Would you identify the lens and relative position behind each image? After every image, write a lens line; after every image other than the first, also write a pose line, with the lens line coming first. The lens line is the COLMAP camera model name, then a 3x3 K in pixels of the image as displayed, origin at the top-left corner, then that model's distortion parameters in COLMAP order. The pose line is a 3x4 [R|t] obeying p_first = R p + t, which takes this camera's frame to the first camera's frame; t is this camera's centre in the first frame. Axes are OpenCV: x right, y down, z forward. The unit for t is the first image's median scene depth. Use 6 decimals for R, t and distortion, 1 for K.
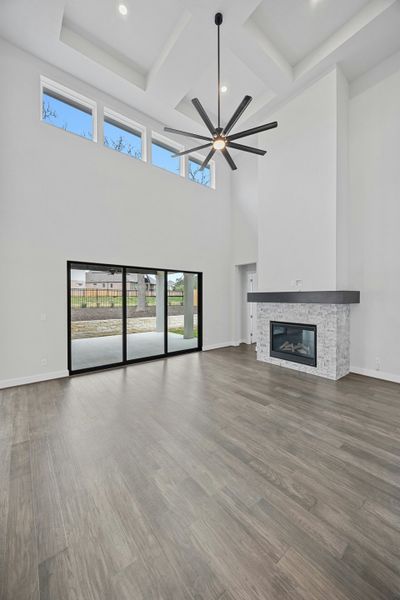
lens RADIAL K [[227.6, 0, 201.9], [0, 227.6, 300.5], [0, 0, 1]] dist [0.012578, -0.000007]
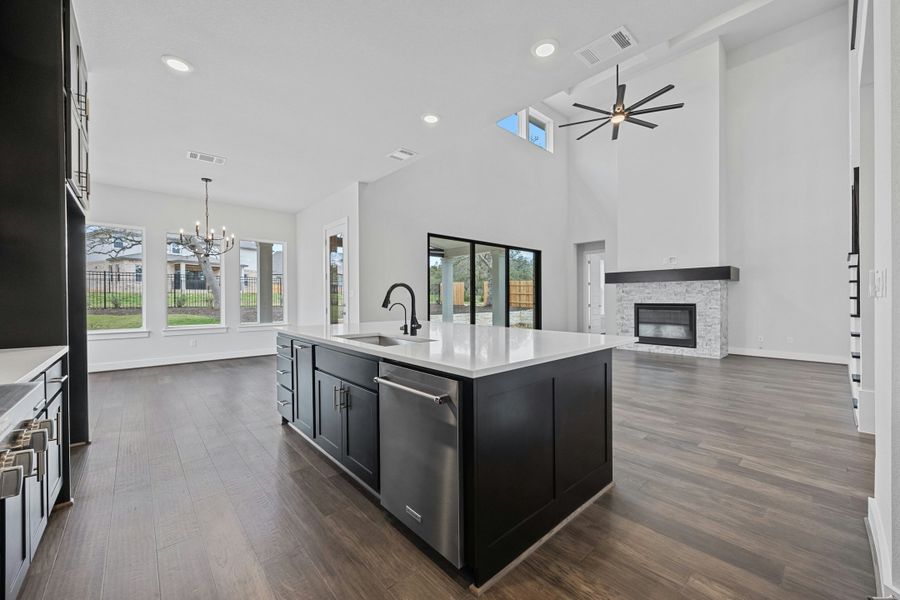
lens RADIAL K [[341.5, 0, 453.8], [0, 341.5, 300.6], [0, 0, 1]] dist [0.012578, -0.000007]
pose [[0.998428, -0.000957, 0.056034, -0.575323], [0.001418, 0.999965, -0.008186, 0.102795], [-0.056024, 0.008253, 0.998395, -0.365045]]
